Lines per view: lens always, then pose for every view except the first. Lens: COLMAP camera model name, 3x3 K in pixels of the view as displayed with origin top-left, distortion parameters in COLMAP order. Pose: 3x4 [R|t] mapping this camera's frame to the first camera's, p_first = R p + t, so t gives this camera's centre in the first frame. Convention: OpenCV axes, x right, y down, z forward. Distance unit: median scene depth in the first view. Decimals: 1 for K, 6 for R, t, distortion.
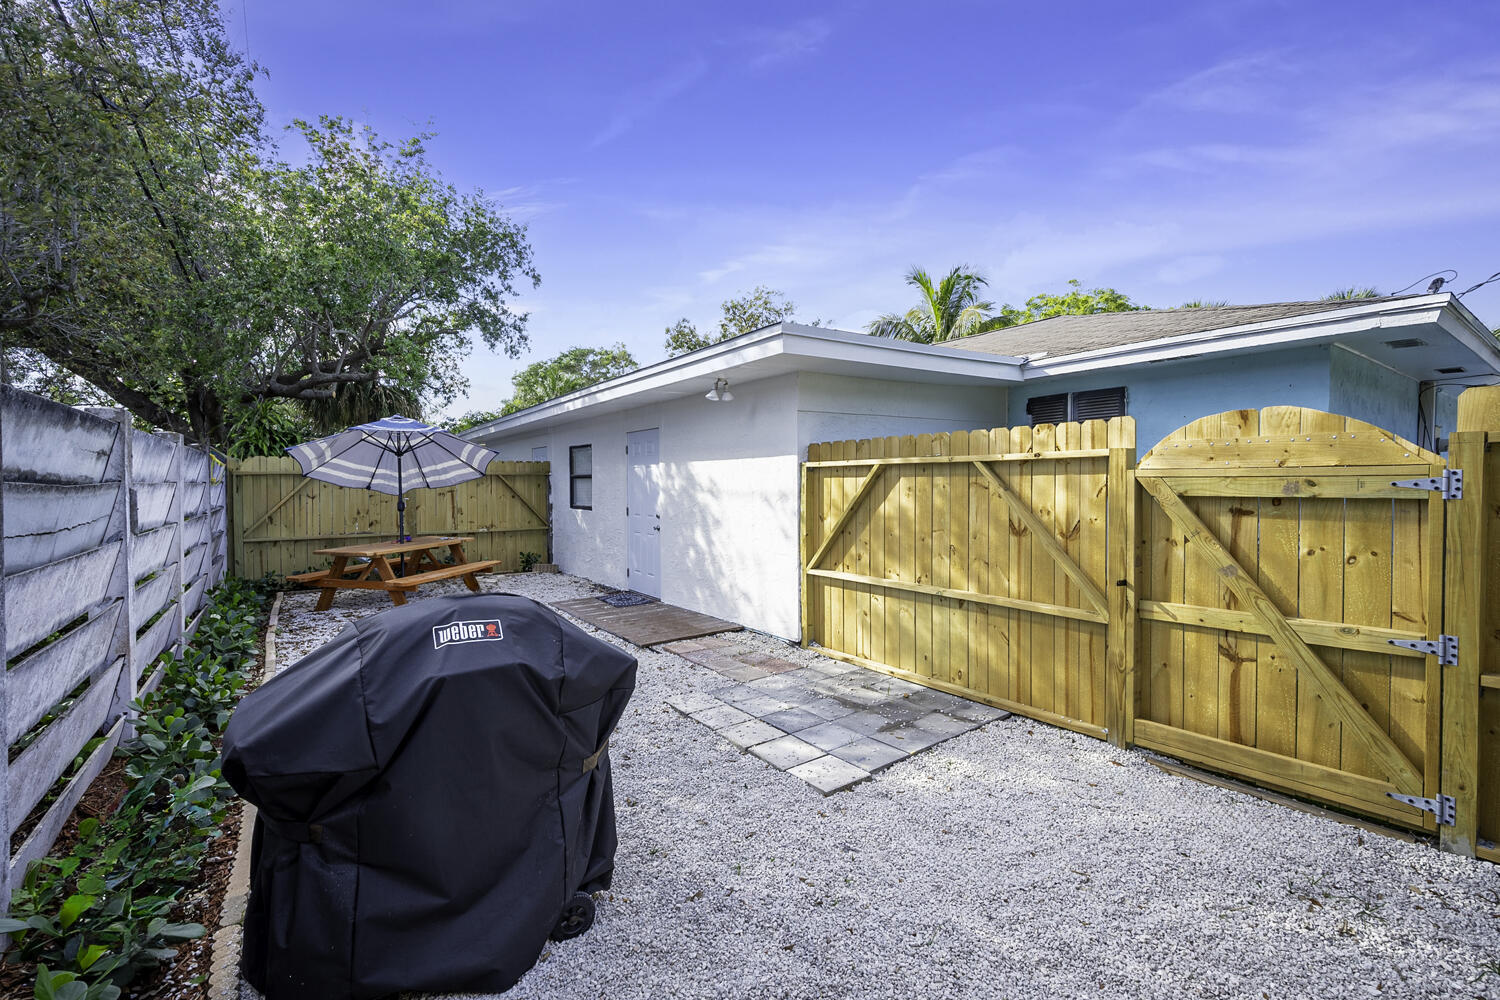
lens RADIAL K [[639.1, 0, 750.0], [0, 639.1, 500.0], [0, 0, 1]] dist [-0.003038, -0.000256]
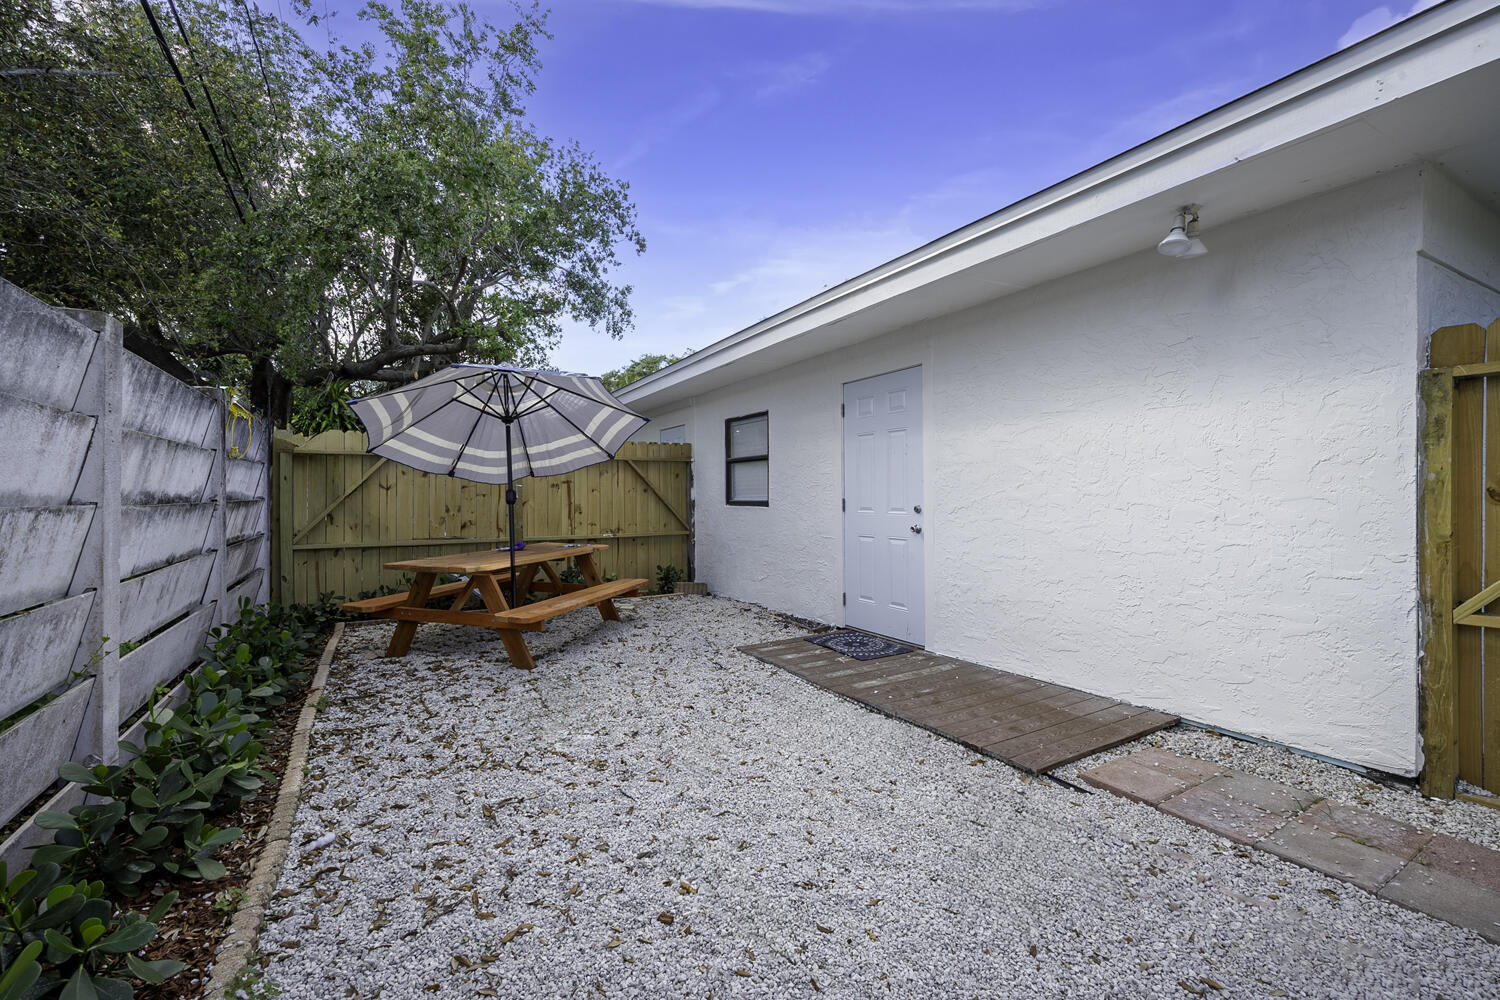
lens RADIAL K [[639.1, 0, 750.0], [0, 639.1, 500.0], [0, 0, 1]] dist [-0.003038, -0.000256]
pose [[0.995599, -0.003748, -0.093644, -0.225844], [0.001938, 0.999810, -0.019421, 0.025511], [0.093699, 0.019154, 0.995416, 0.344961]]
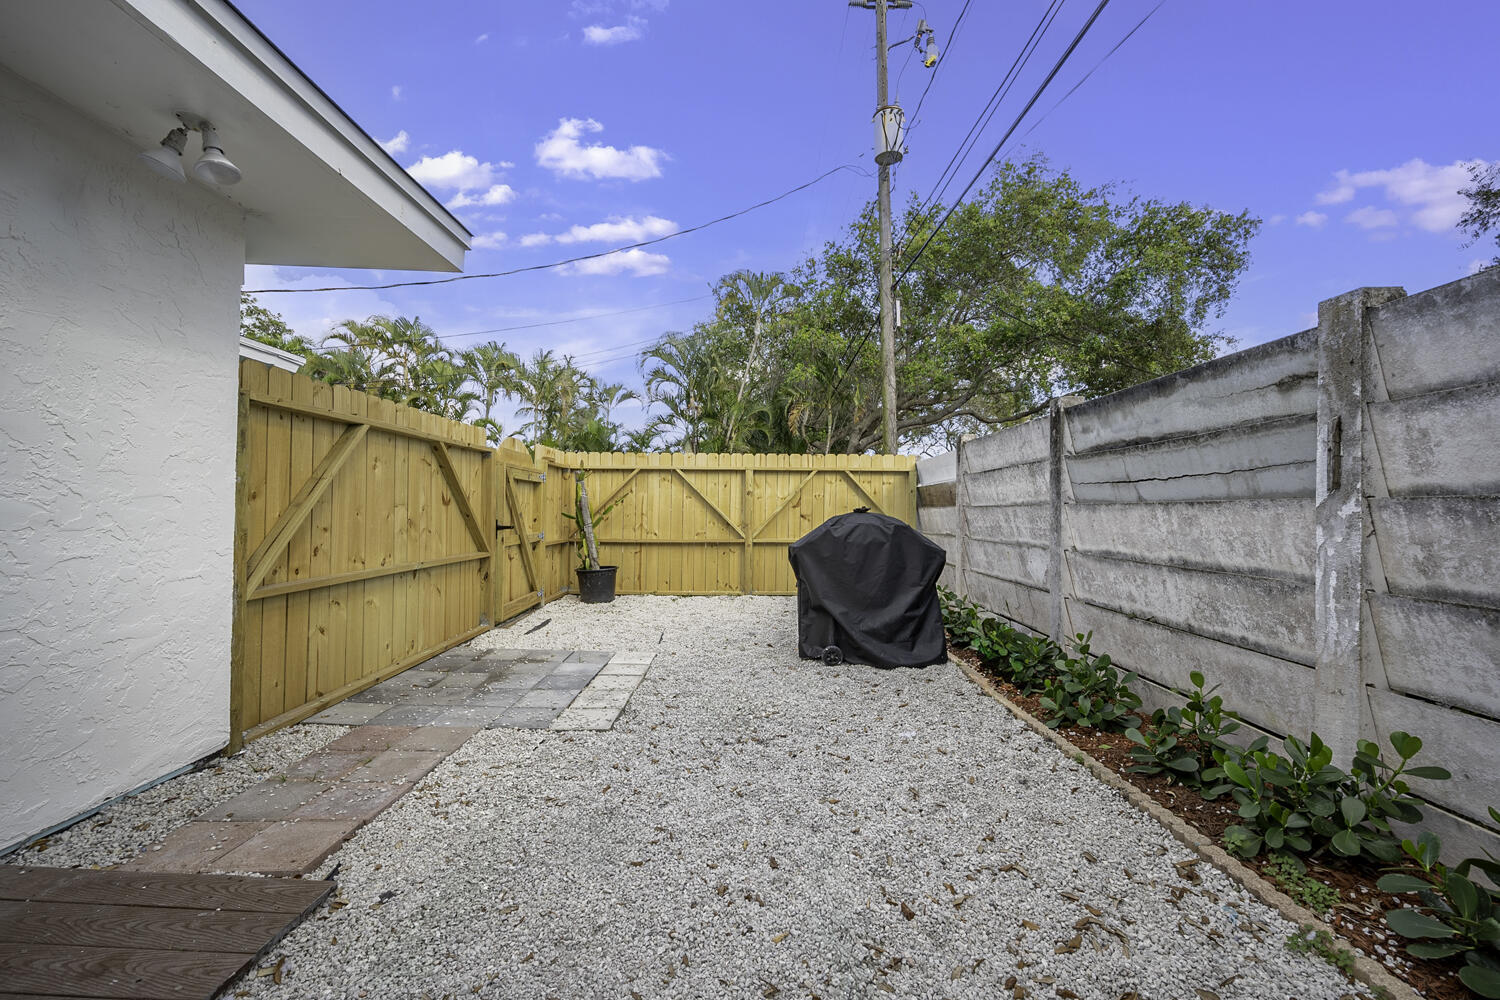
lens RADIAL K [[588.3, 0, 748.5], [0, 588.3, 512.0], [0, 0, 1]] dist [-0.001422, -0.000279]
pose [[-0.808084, -0.004862, 0.589047, -0.346137], [0.011114, 0.999662, 0.023498, 0.023003], [-0.588962, 0.025535, -0.807757, 0.747846]]
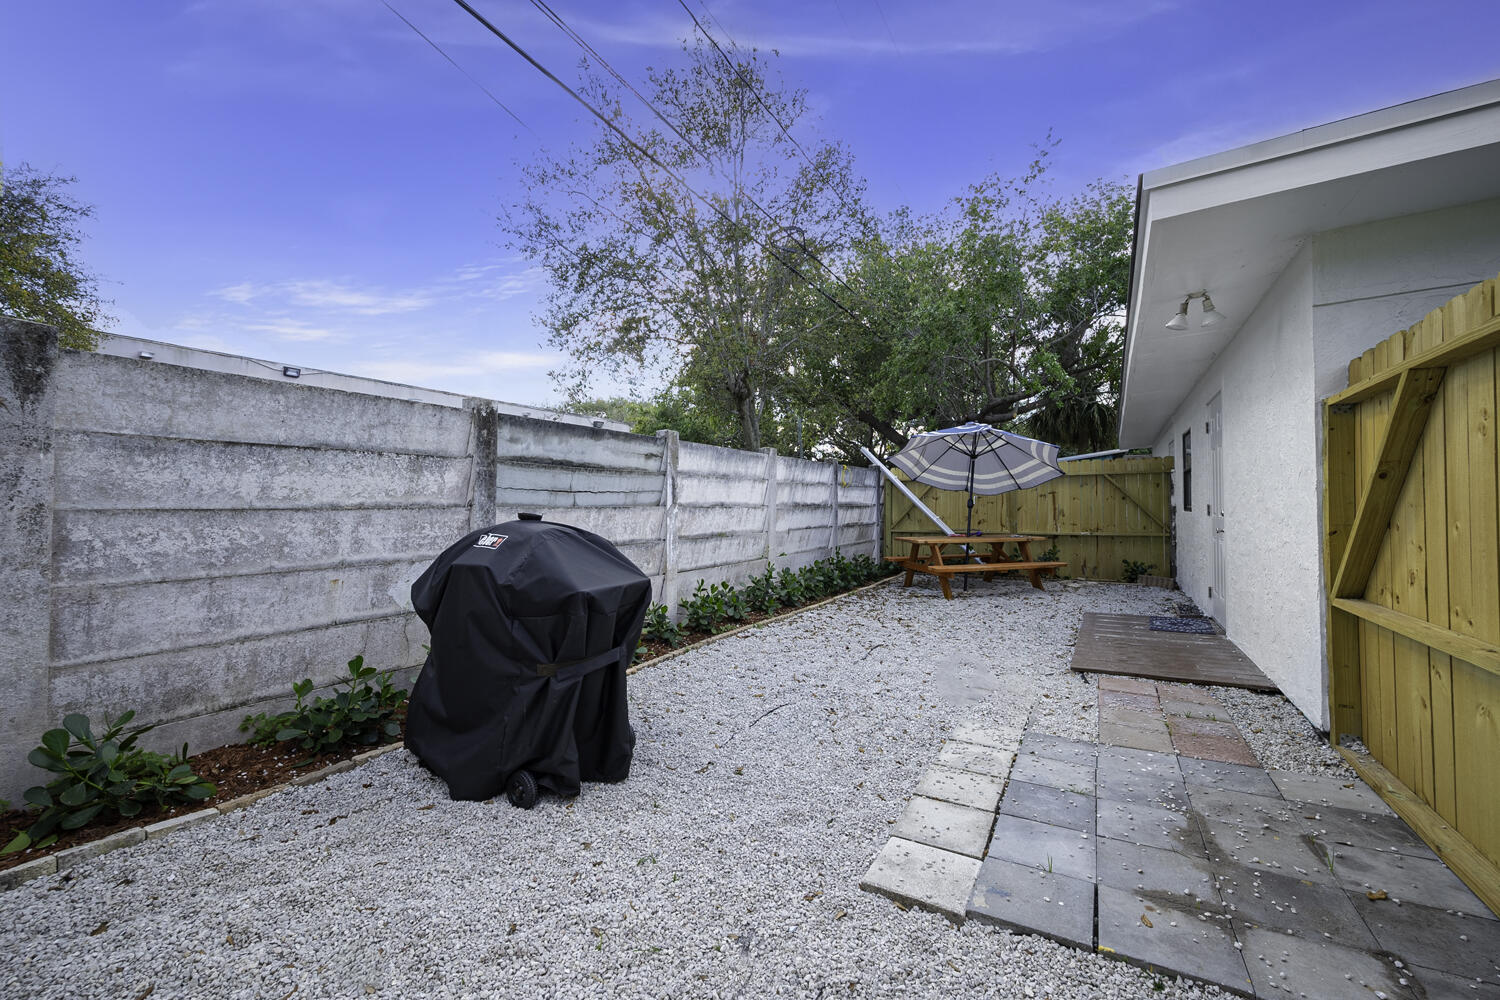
lens RADIAL K [[588.3, 0, 748.5], [0, 588.3, 512.0], [0, 0, 1]] dist [-0.001422, -0.000279]
pose [[0.395113, 0.006878, -0.918607, 0.224377], [-0.018763, 0.999824, -0.000584, 0.030555], [0.918441, 0.017466, 0.395173, 0.235664]]
